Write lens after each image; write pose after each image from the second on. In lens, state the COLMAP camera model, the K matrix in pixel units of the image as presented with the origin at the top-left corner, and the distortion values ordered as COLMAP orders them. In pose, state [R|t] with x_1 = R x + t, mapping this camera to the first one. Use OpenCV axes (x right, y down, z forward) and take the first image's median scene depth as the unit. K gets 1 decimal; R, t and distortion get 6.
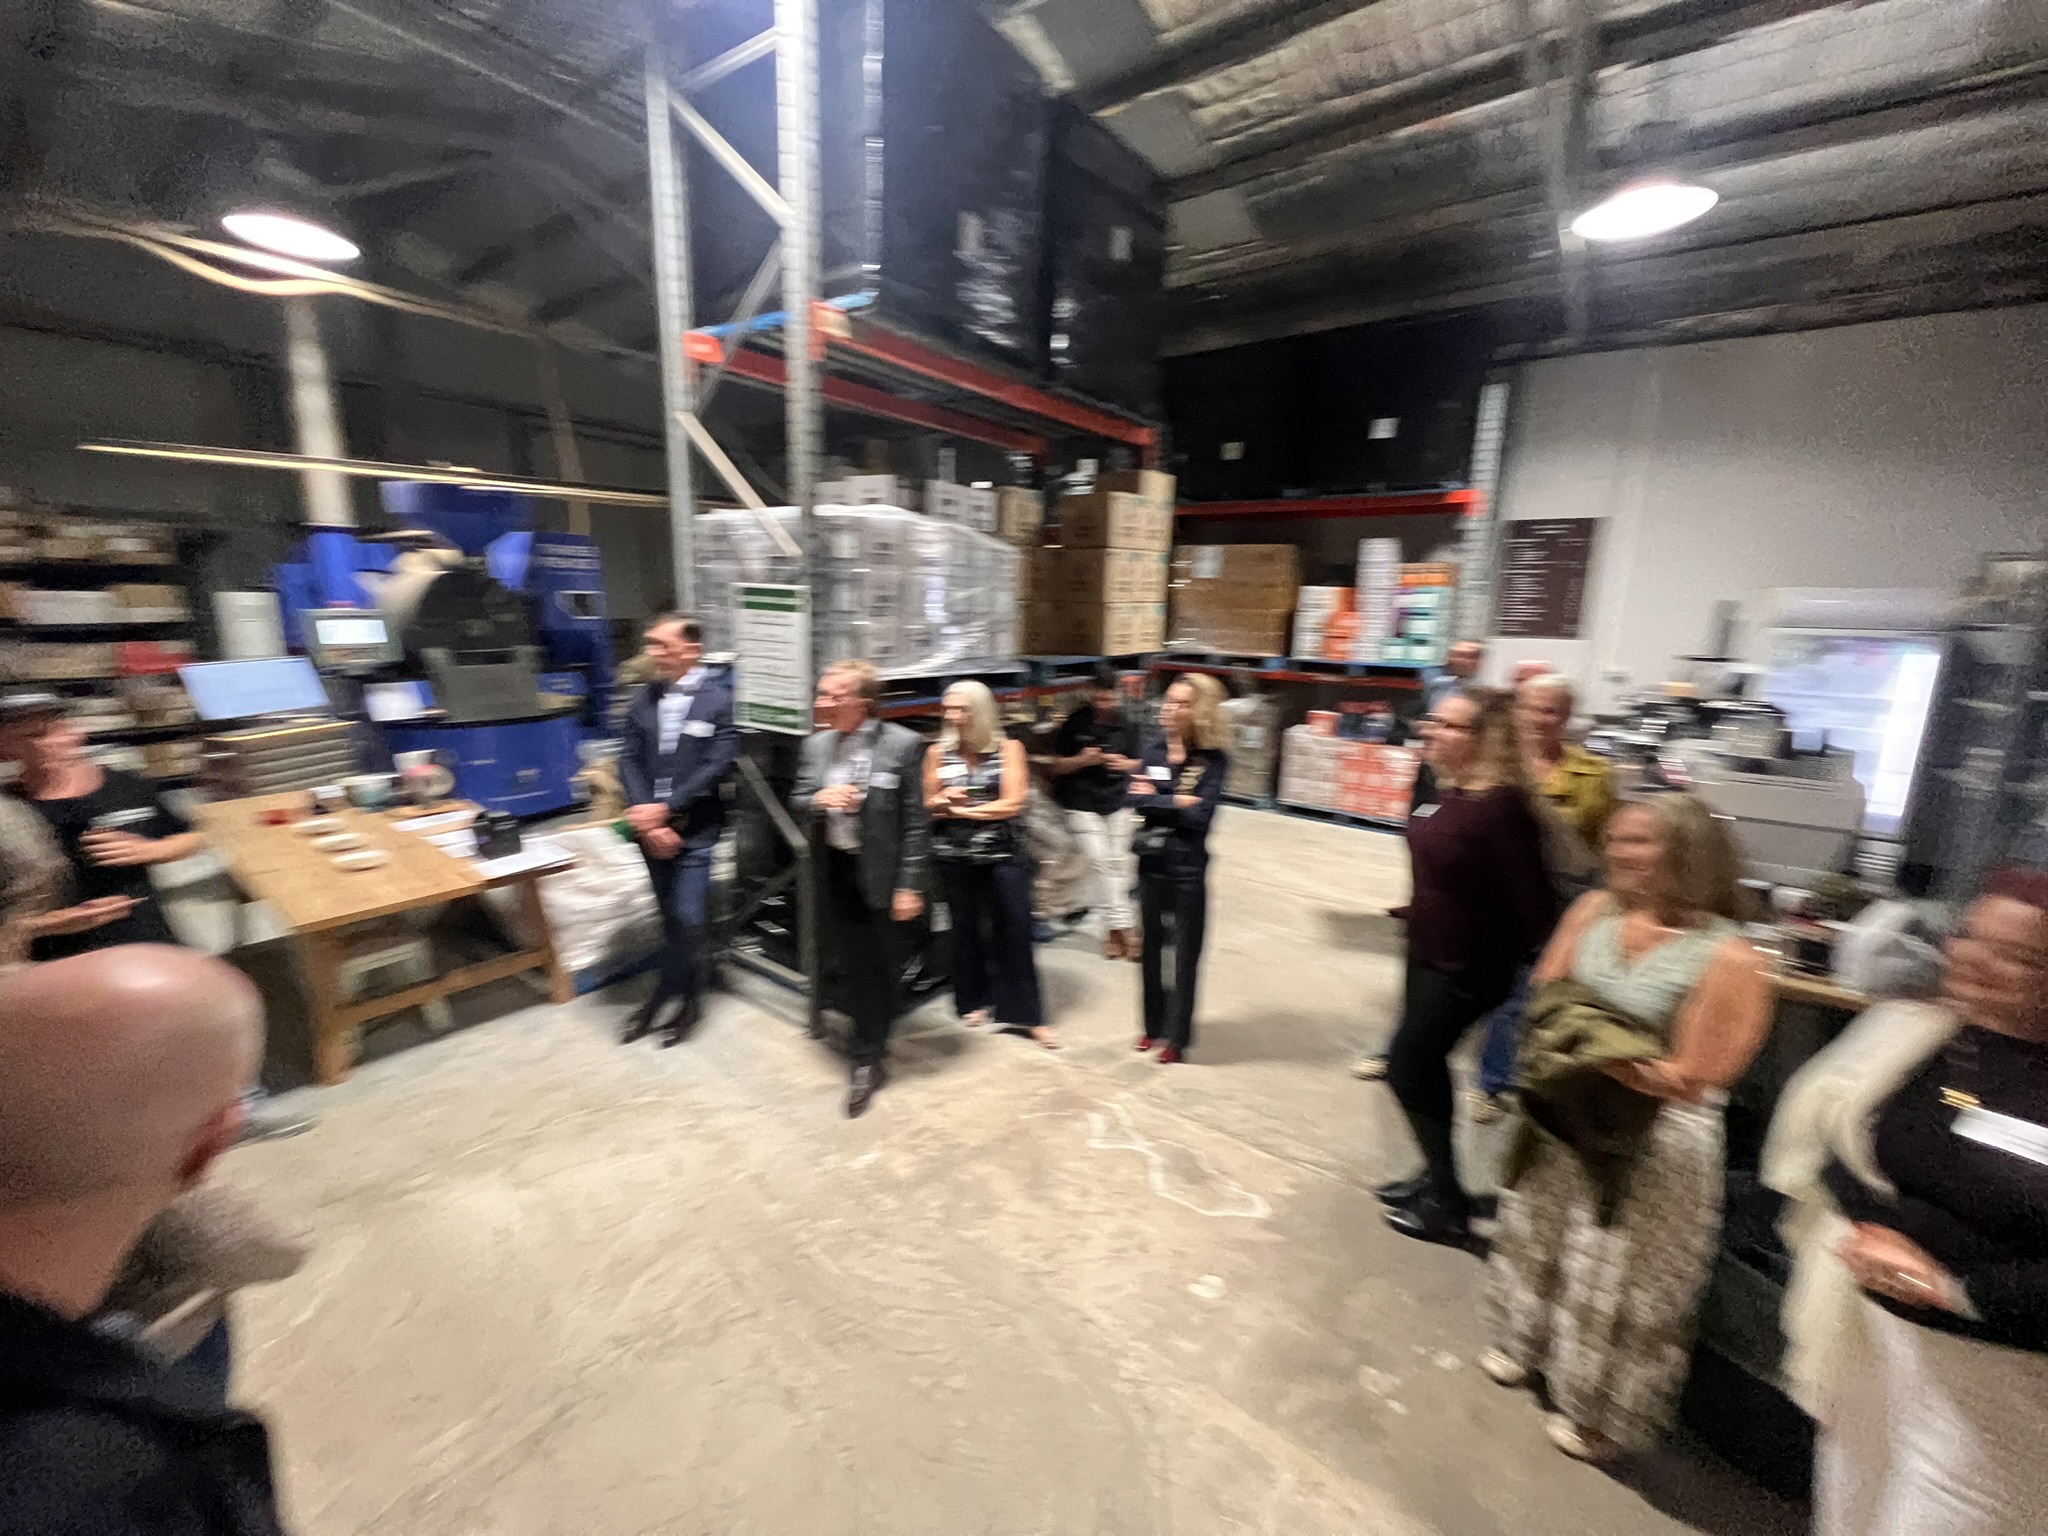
lens RADIAL K [[814.8, 0, 1017.5], [0, 814.8, 764.7], [0, 0, 1]] dist [0.000857, -0.000263]
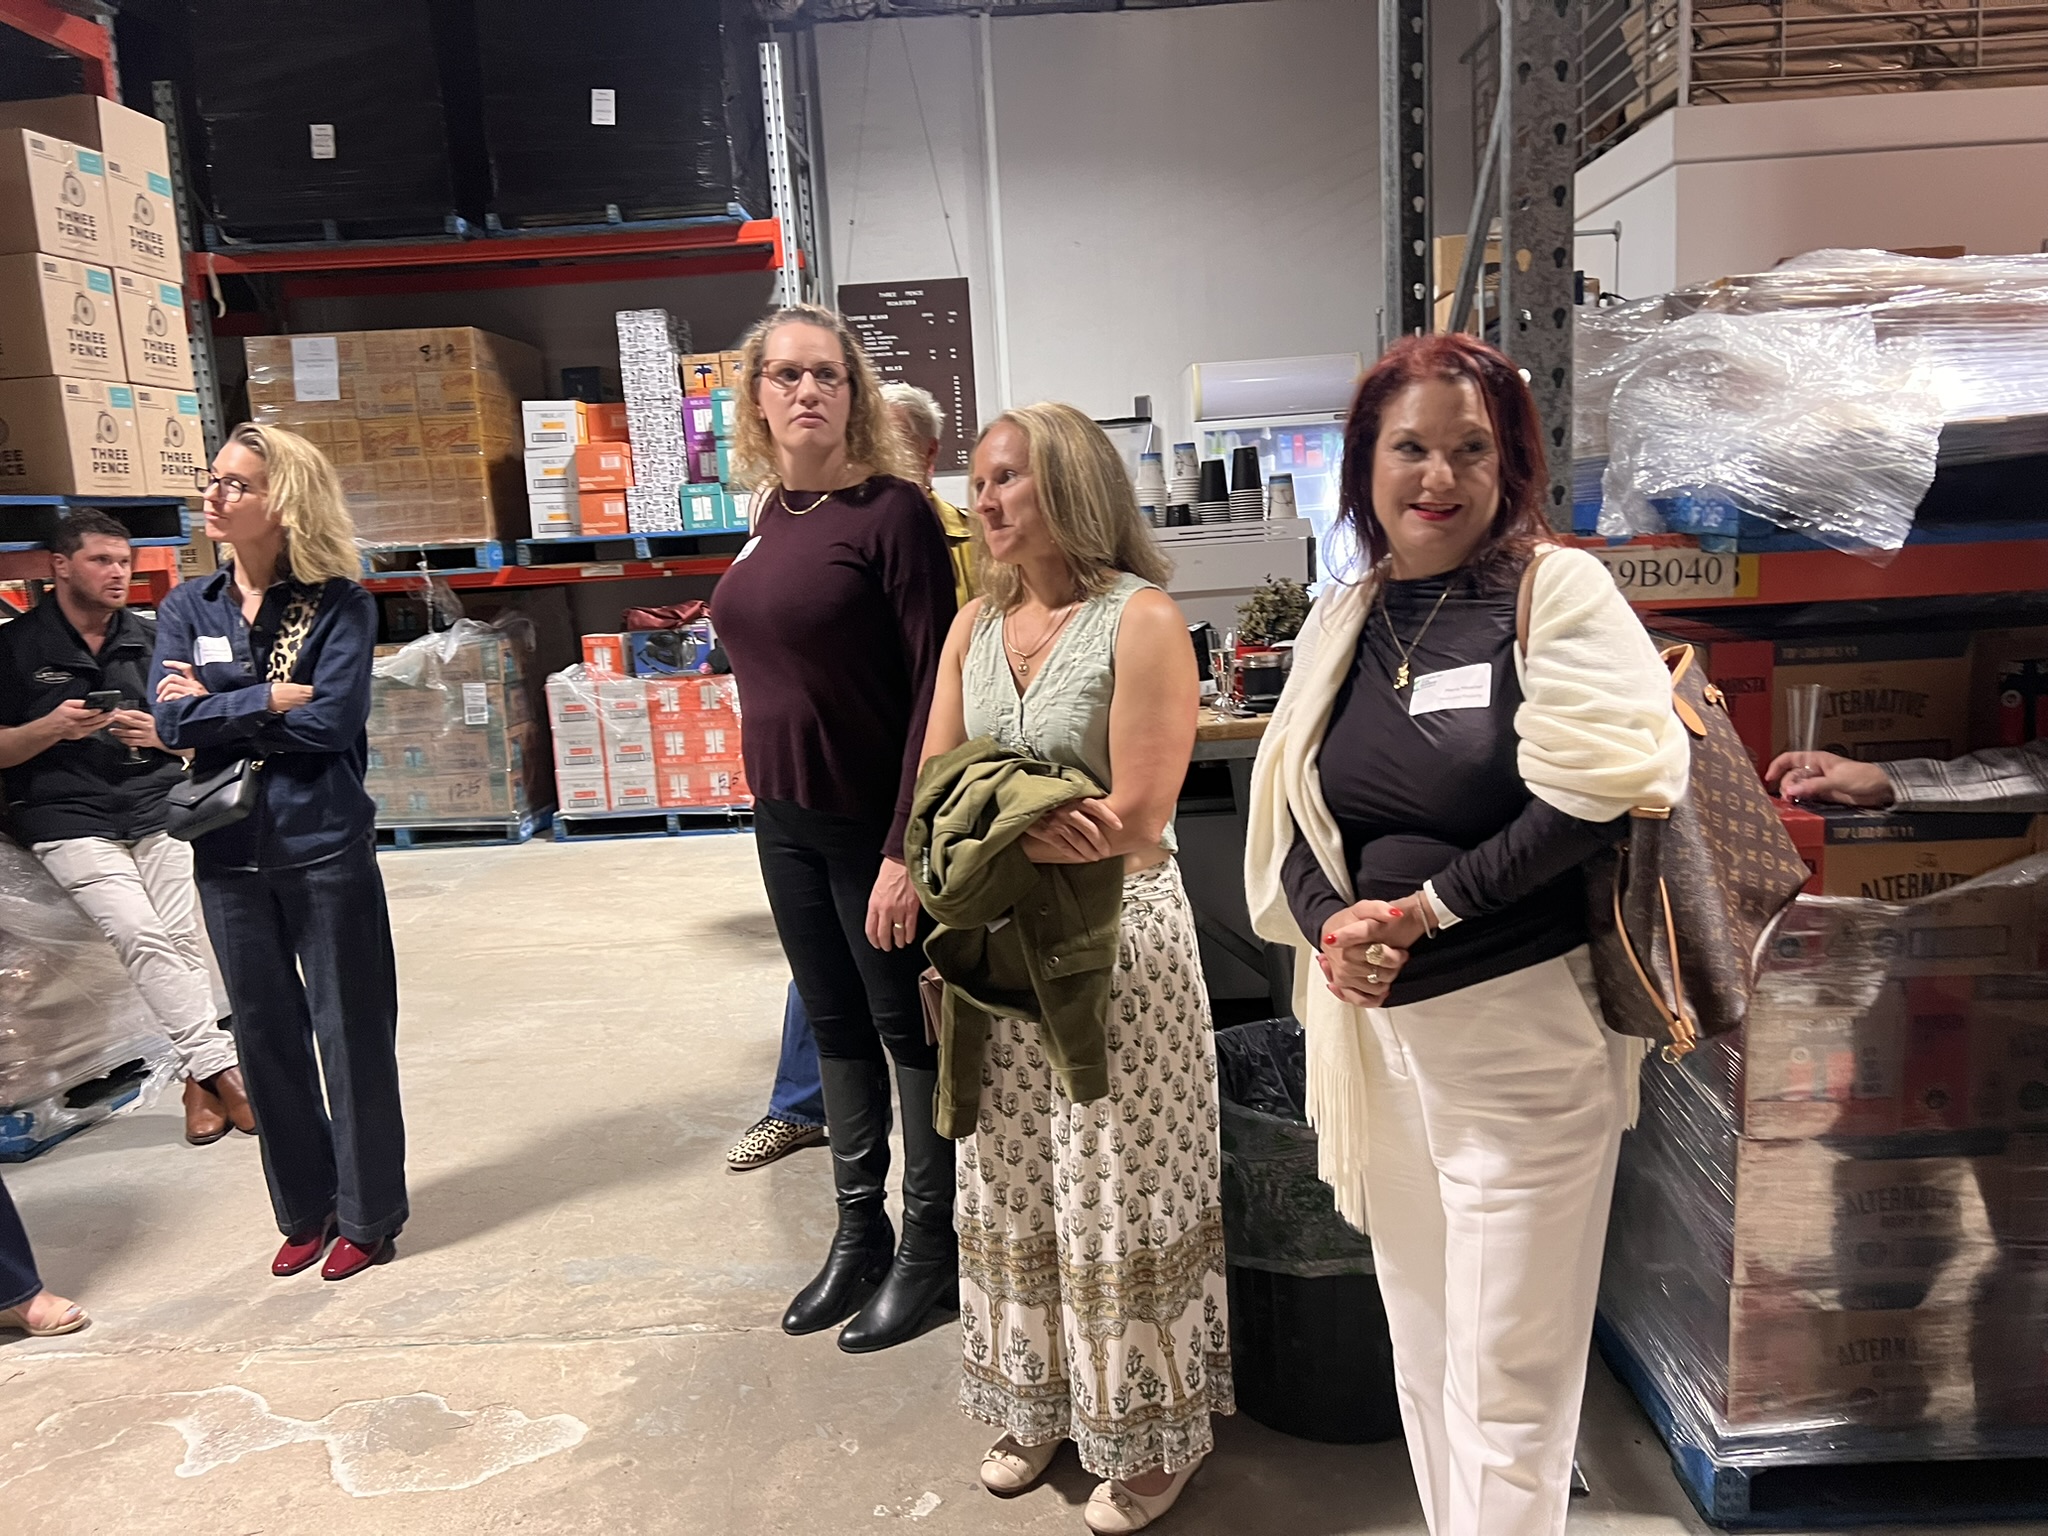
lens RADIAL K [[1535.5, 0, 1044.6], [0, 1535.5, 764.8], [0, 0, 1]] dist [0.060271, -0.069070]
pose [[0.809562, -0.158352, 0.565274, 0.048090], [0.192524, 0.981292, -0.000832, 0.157232], [-0.554567, 0.109502, 0.824903, 0.023303]]
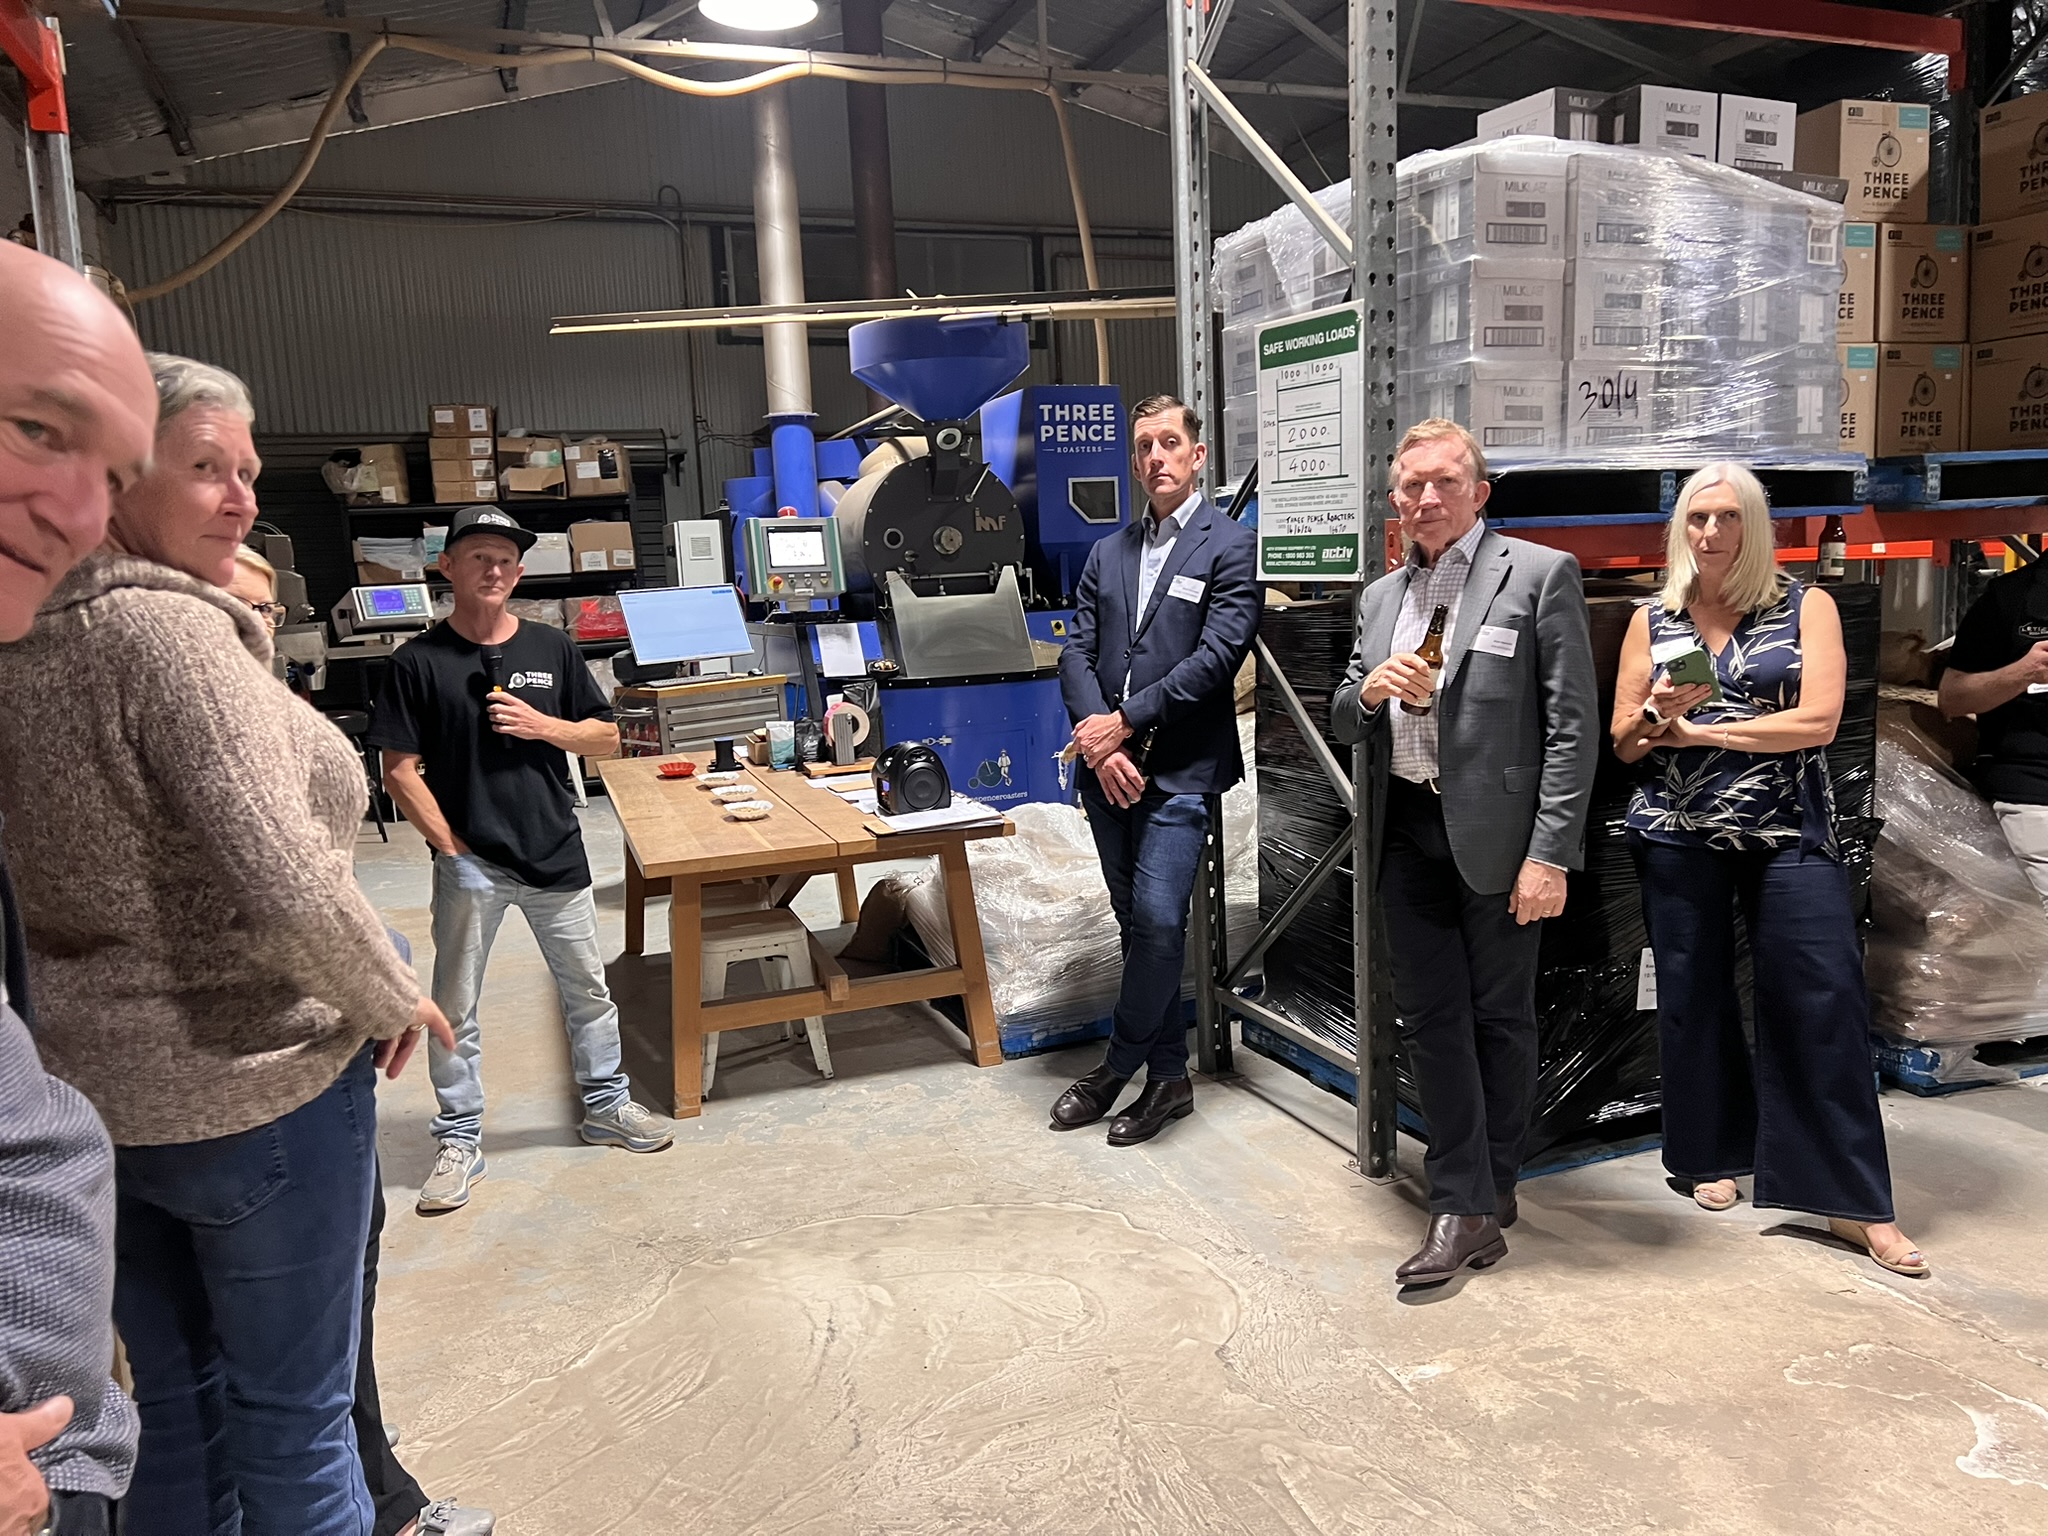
lens RADIAL K [[1535.5, 0, 1041.0], [0, 1535.5, 761.0], [0, 0, 1]] dist [0.060271, -0.069070]
pose [[0.845736, 0.004243, -0.533585, 0.099129], [-0.042806, 0.997285, -0.059918, 0.143194], [0.531882, 0.073515, 0.843621, 0.032609]]
